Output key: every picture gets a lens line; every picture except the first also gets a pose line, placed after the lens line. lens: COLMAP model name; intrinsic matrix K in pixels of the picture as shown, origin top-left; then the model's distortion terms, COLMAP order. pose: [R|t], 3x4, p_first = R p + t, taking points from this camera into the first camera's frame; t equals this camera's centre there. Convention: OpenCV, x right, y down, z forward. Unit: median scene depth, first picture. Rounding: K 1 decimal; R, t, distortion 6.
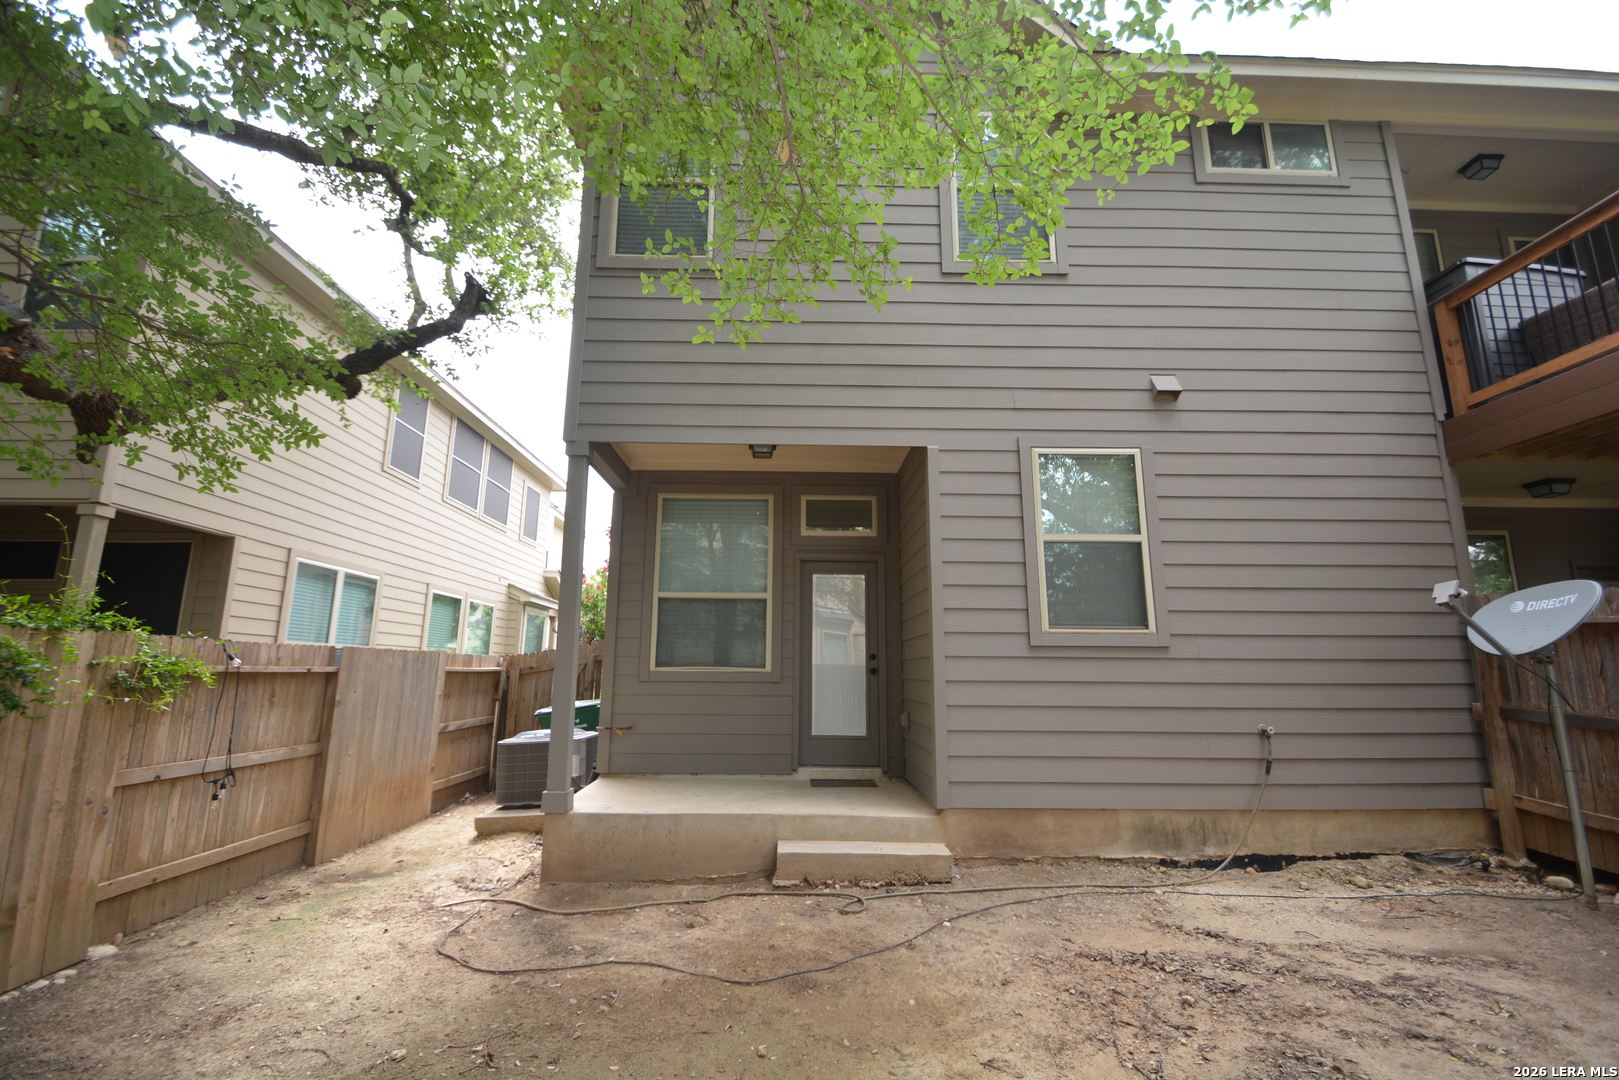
lens RADIAL K [[705.7, 0, 807.6], [0, 705.7, 537.0], [0, 0, 1]] dist [0.000413, -0.009209]
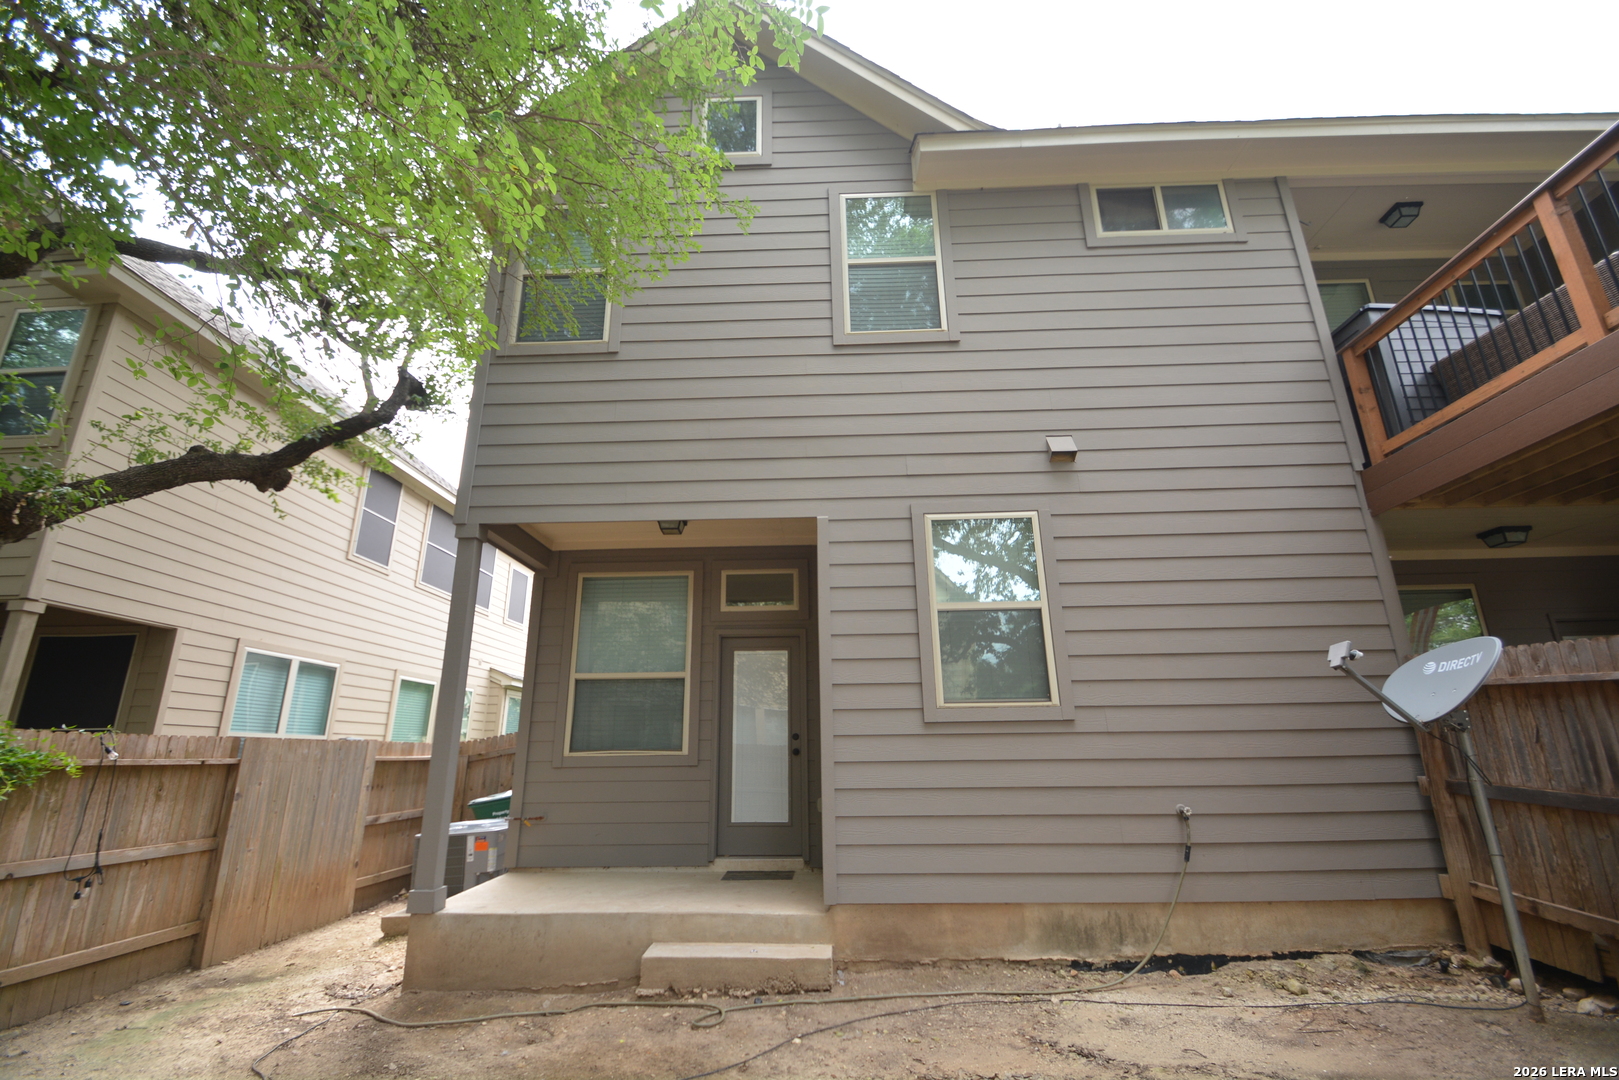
lens RADIAL K [[705.7, 0, 810.5], [0, 705.7, 536.8], [0, 0, 1]] dist [0.000413, -0.009209]
pose [[0.998433, -0.033848, -0.044560, 0.205123], [0.028968, 0.993950, -0.105940, 0.002821], [0.047877, 0.104483, 0.993374, 0.027995]]
